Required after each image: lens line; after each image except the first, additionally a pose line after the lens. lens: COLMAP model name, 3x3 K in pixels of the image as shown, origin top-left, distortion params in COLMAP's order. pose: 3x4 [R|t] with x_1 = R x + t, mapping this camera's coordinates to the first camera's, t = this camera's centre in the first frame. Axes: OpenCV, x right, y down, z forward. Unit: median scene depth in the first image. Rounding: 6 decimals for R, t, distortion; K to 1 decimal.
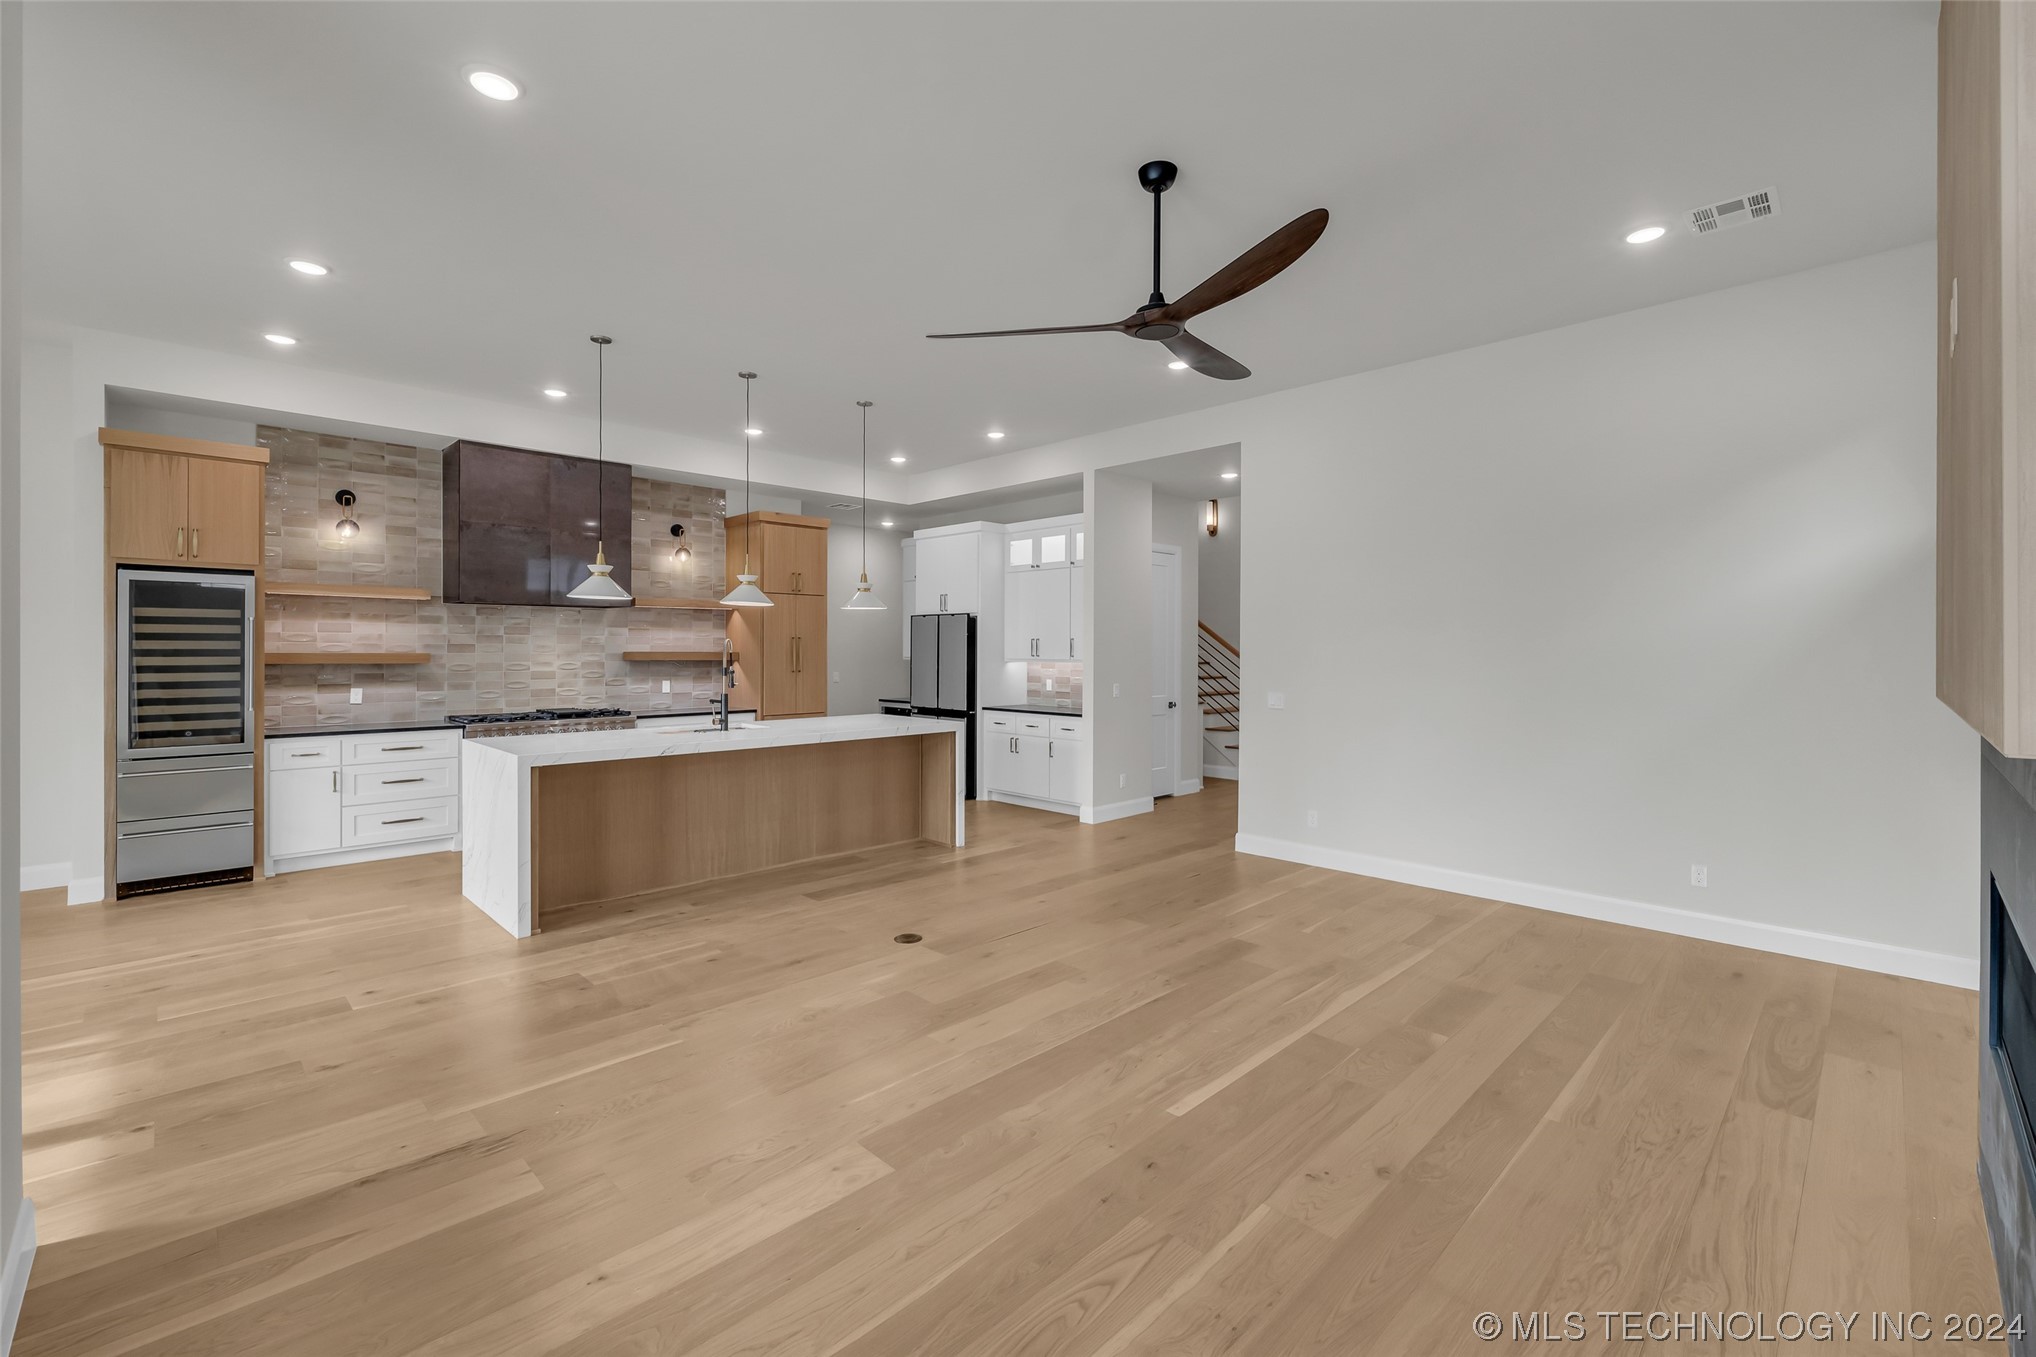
lens RADIAL K [[861.8, 0, 1019.4], [0, 861.8, 648.8], [0, 0, 1]] dist [-0.002823, -0.000008]
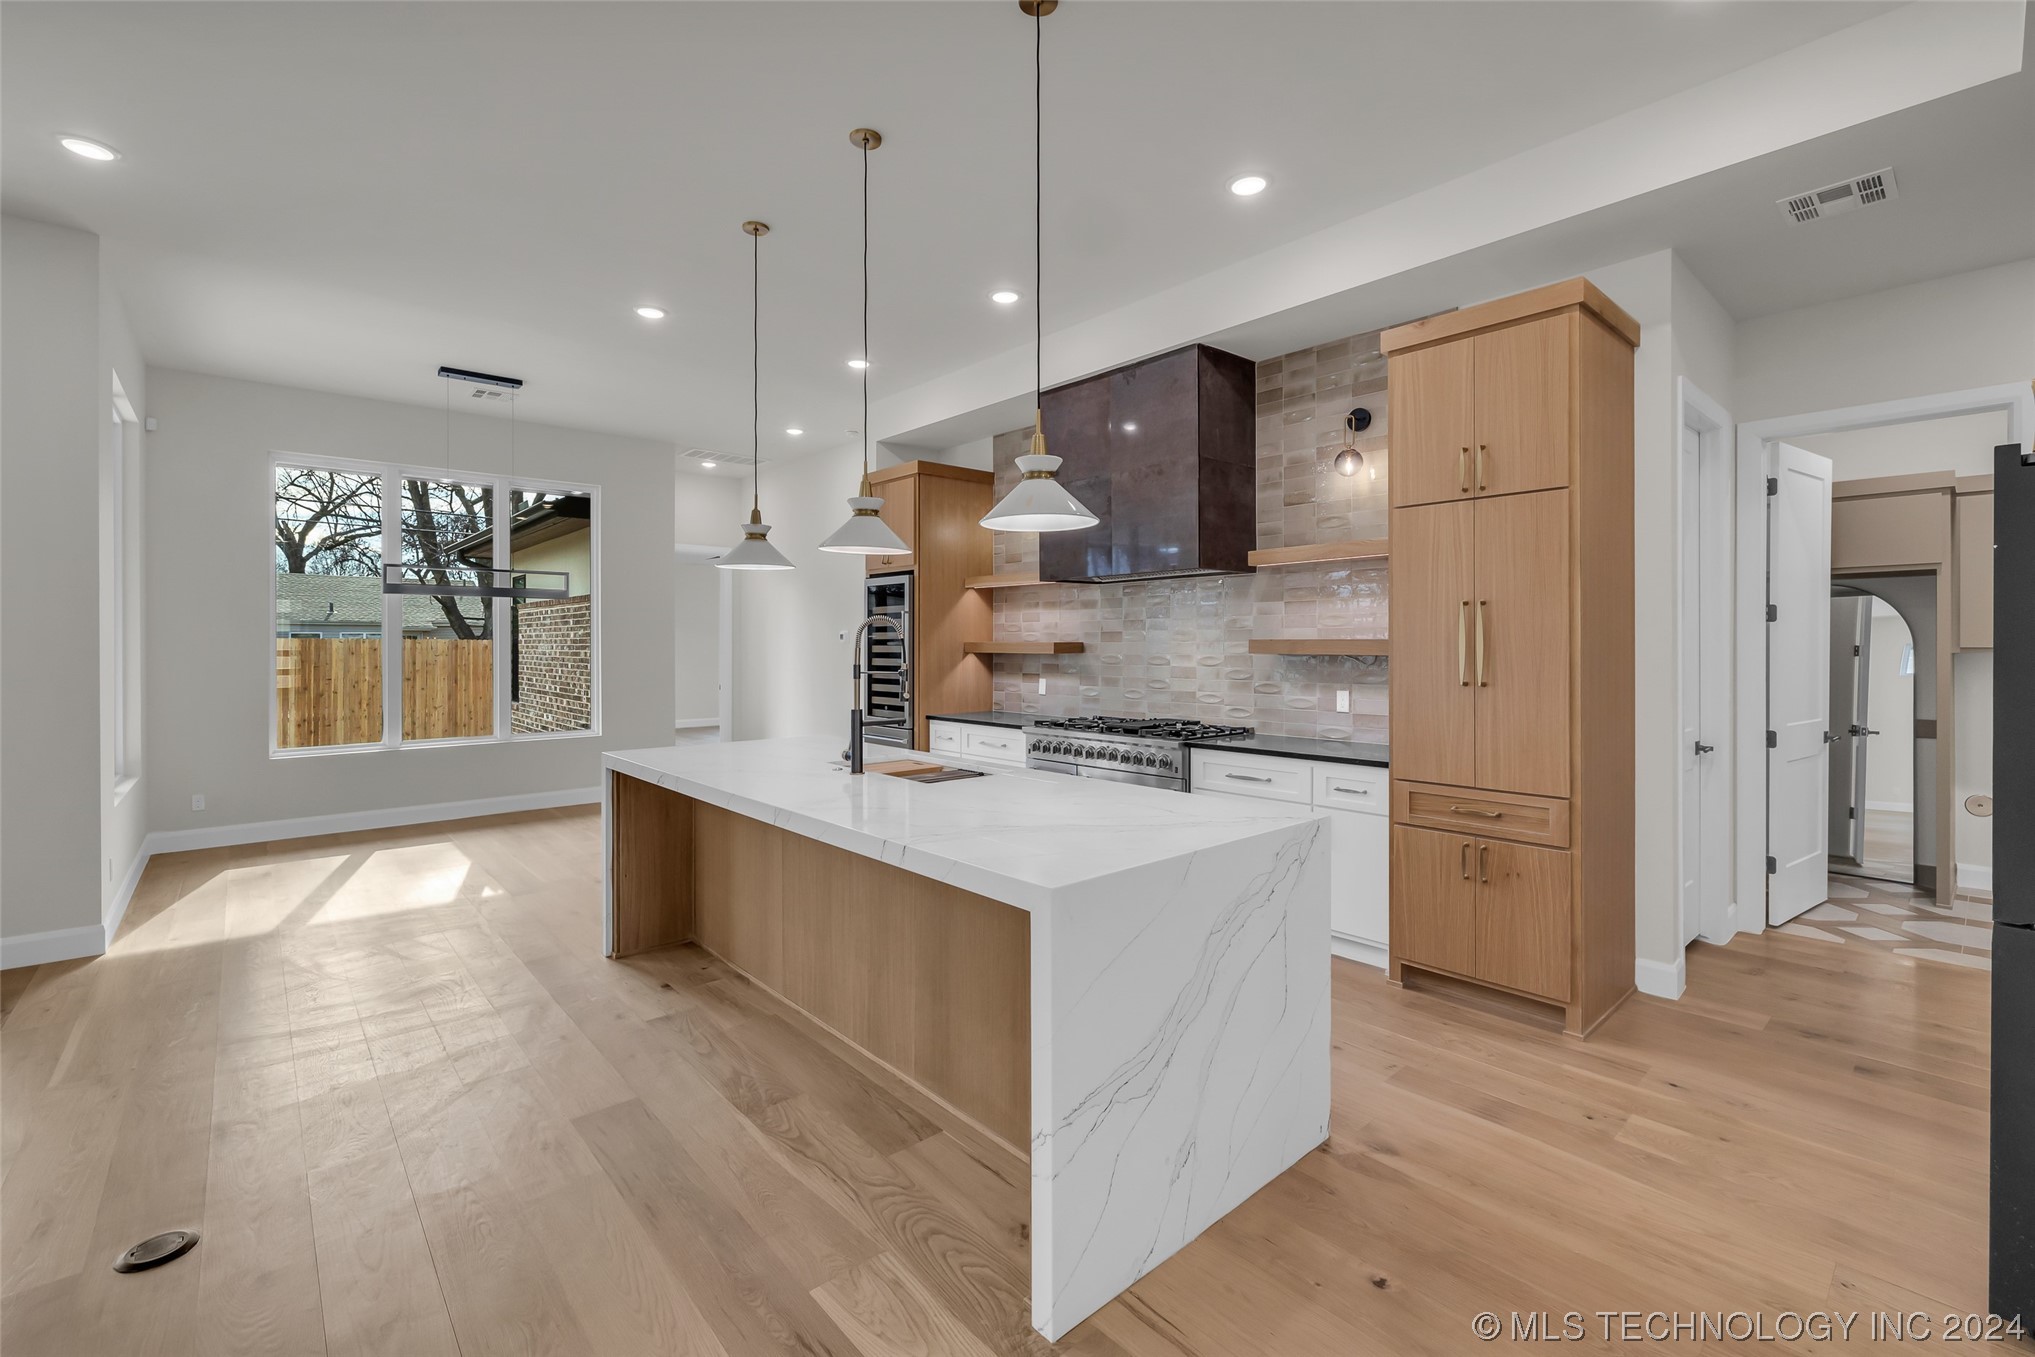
lens RADIAL K [[866.6, 0, 1019.5], [0, 866.6, 644.0], [0, 0, 1]] dist [-0.001916, -0.000606]
pose [[-0.053003, -0.001416, -0.998593, 0.204190], [0.003774, 0.999992, -0.001619, 0.007816], [0.998587, -0.003854, -0.052997, 0.981716]]
